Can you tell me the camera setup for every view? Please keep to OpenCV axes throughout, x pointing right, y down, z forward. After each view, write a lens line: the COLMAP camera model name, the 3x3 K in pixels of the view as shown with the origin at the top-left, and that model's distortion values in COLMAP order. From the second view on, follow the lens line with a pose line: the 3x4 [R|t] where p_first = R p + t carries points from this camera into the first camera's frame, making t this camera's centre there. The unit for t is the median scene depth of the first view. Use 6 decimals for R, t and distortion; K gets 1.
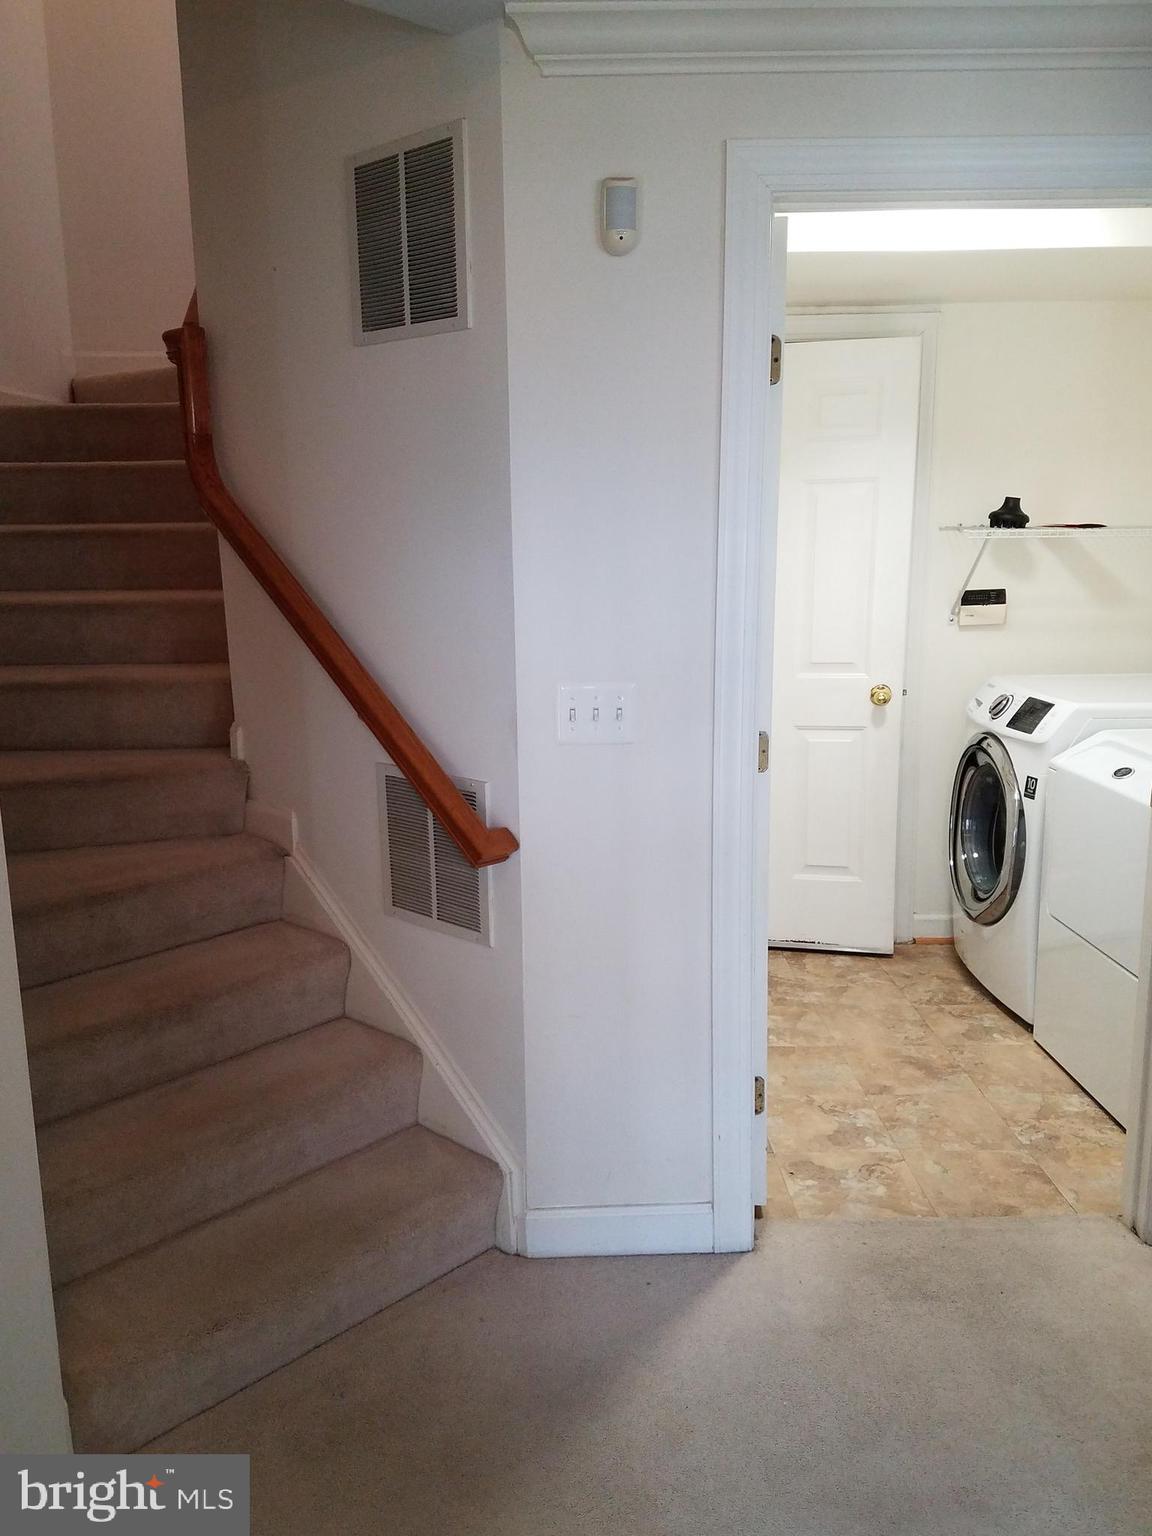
lens RADIAL K [[1242.4, 0, 580.6], [0, 1242.4, 760.3], [0, 0, 1]] dist [0.257428, -0.440934]
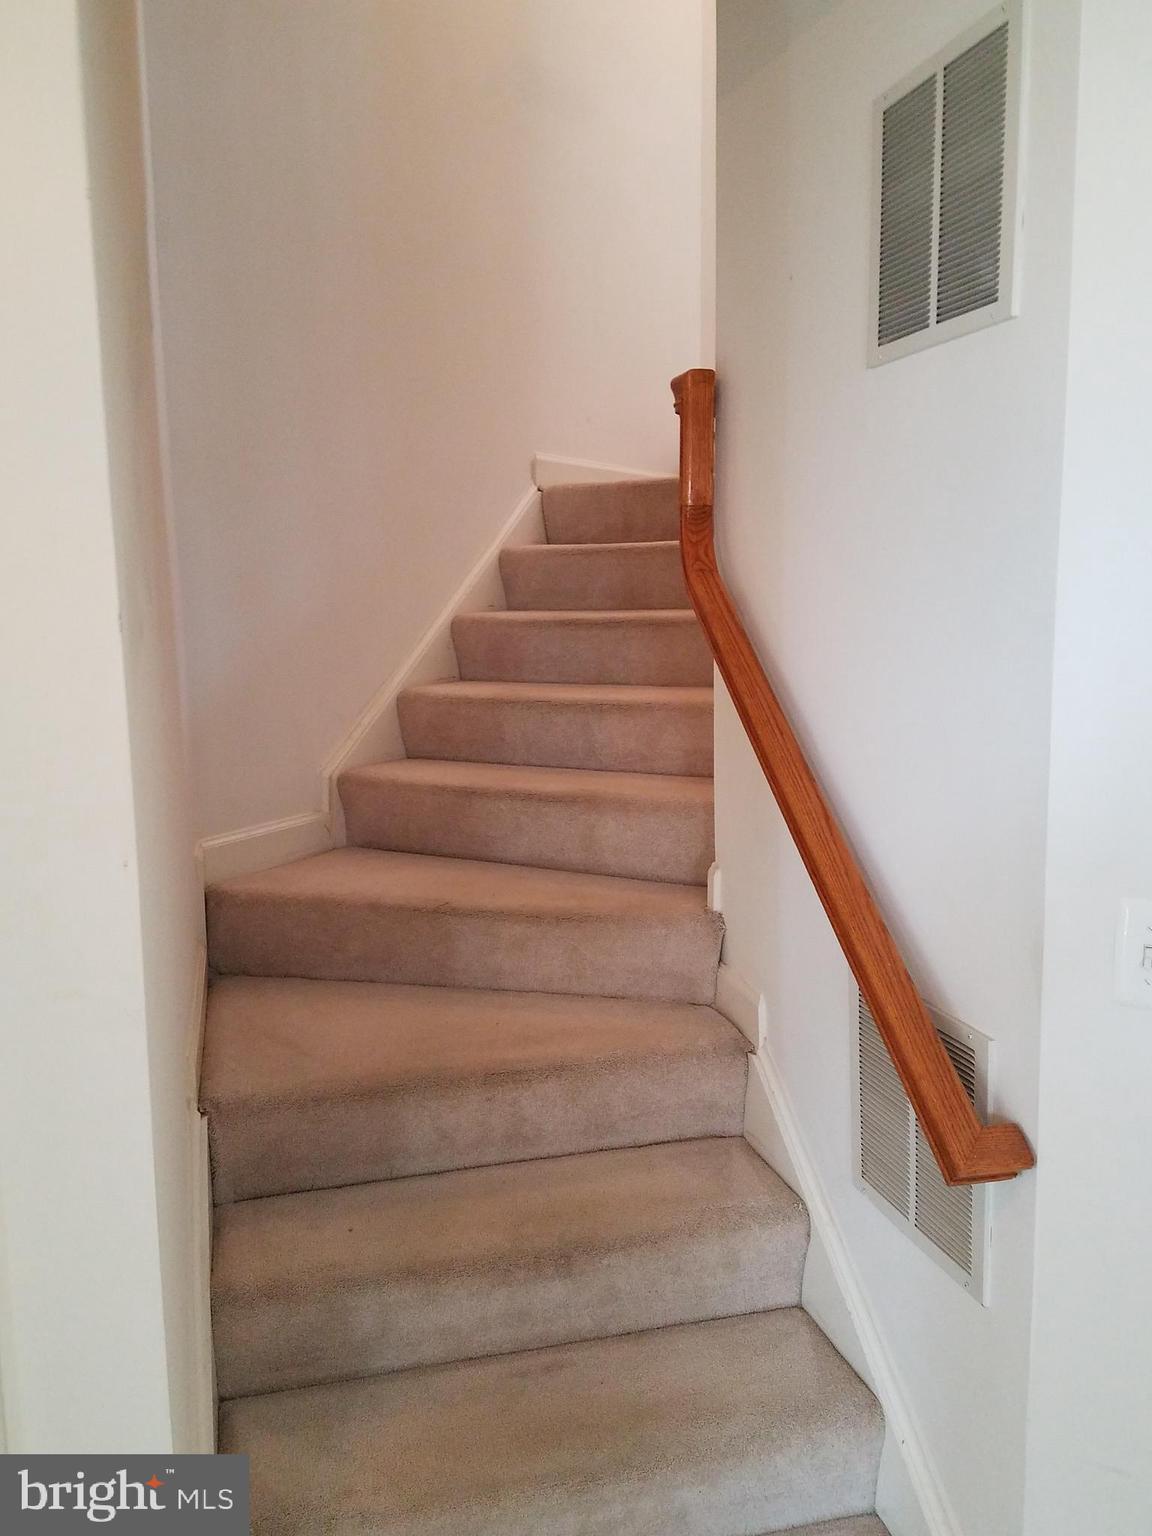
lens RADIAL K [[1242.4, 0, 580.6], [0, 1242.4, 760.3], [0, 0, 1]] dist [0.257428, -0.440934]
pose [[0.845594, 0.077614, -0.528154, 0.067662], [-0.100422, 0.994838, -0.014585, -0.080773], [0.524296, 0.065371, 0.849023, 0.317162]]
